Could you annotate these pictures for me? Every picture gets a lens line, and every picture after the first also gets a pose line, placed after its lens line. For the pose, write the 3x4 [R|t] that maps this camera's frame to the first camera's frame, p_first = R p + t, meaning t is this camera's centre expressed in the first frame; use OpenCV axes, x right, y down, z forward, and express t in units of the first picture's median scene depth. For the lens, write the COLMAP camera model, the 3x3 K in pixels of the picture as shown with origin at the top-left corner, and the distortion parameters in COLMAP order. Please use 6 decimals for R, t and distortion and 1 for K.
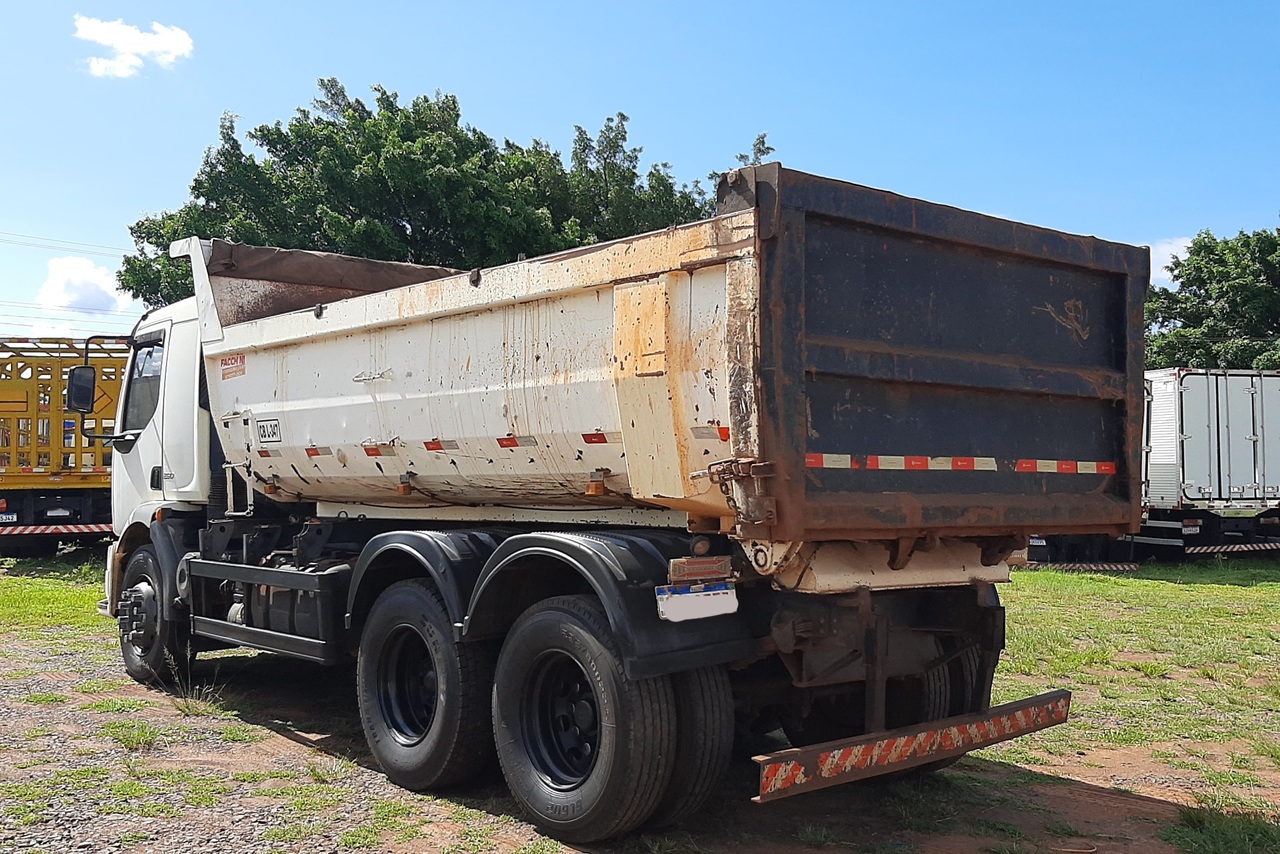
lens RADIAL K [[1343.2, 0, 638.5], [0, 1343.2, 426.5], [0, 0, 1]] dist [0.019852, 0.000000]
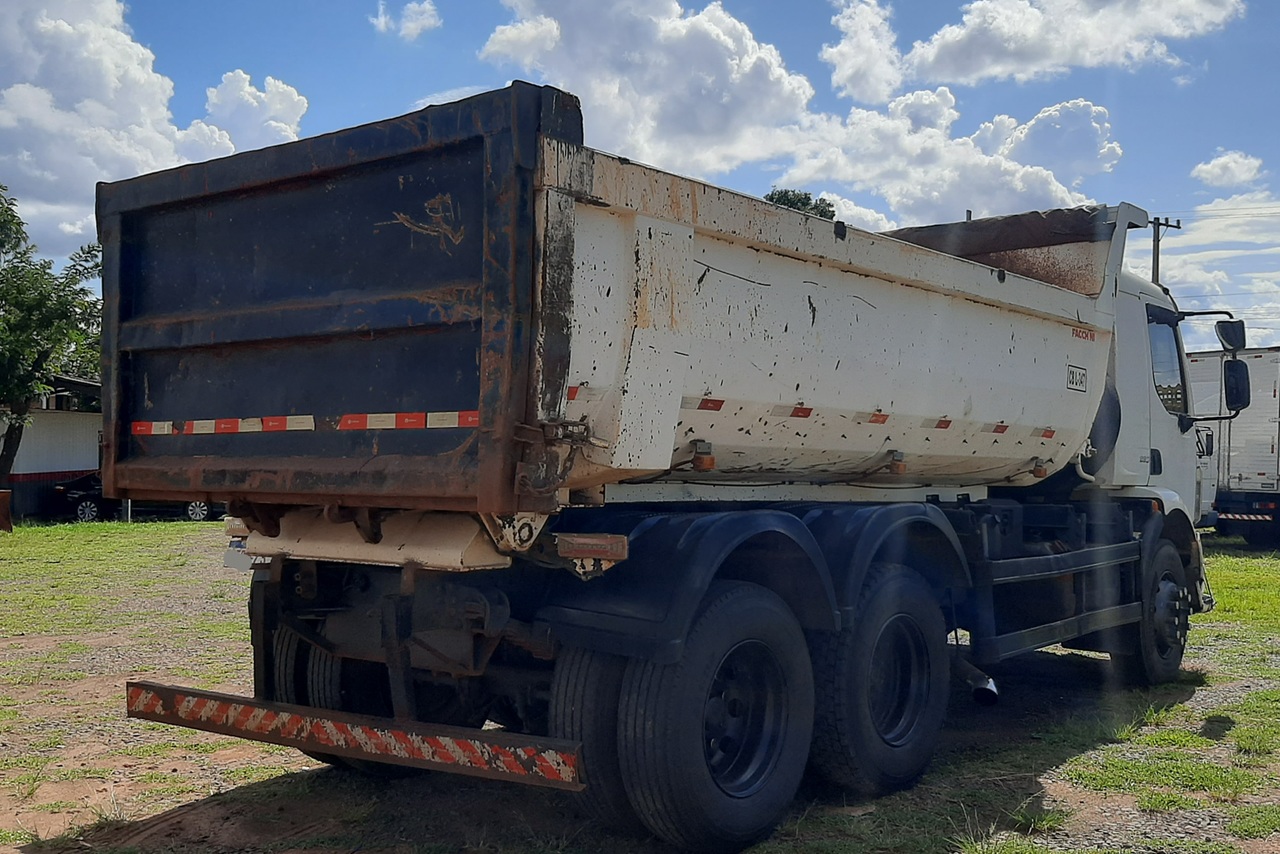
lens RADIAL K [[1343.2, 0, 639.9], [0, 1343.2, 429.0], [0, 0, 1]] dist [0.019852, 0.000000]
pose [[0.202423, -0.031802, -0.978782, 1.130557], [0.043771, 0.998768, -0.023398, 0.060325], [0.978319, -0.038106, 0.203566, 1.006569]]
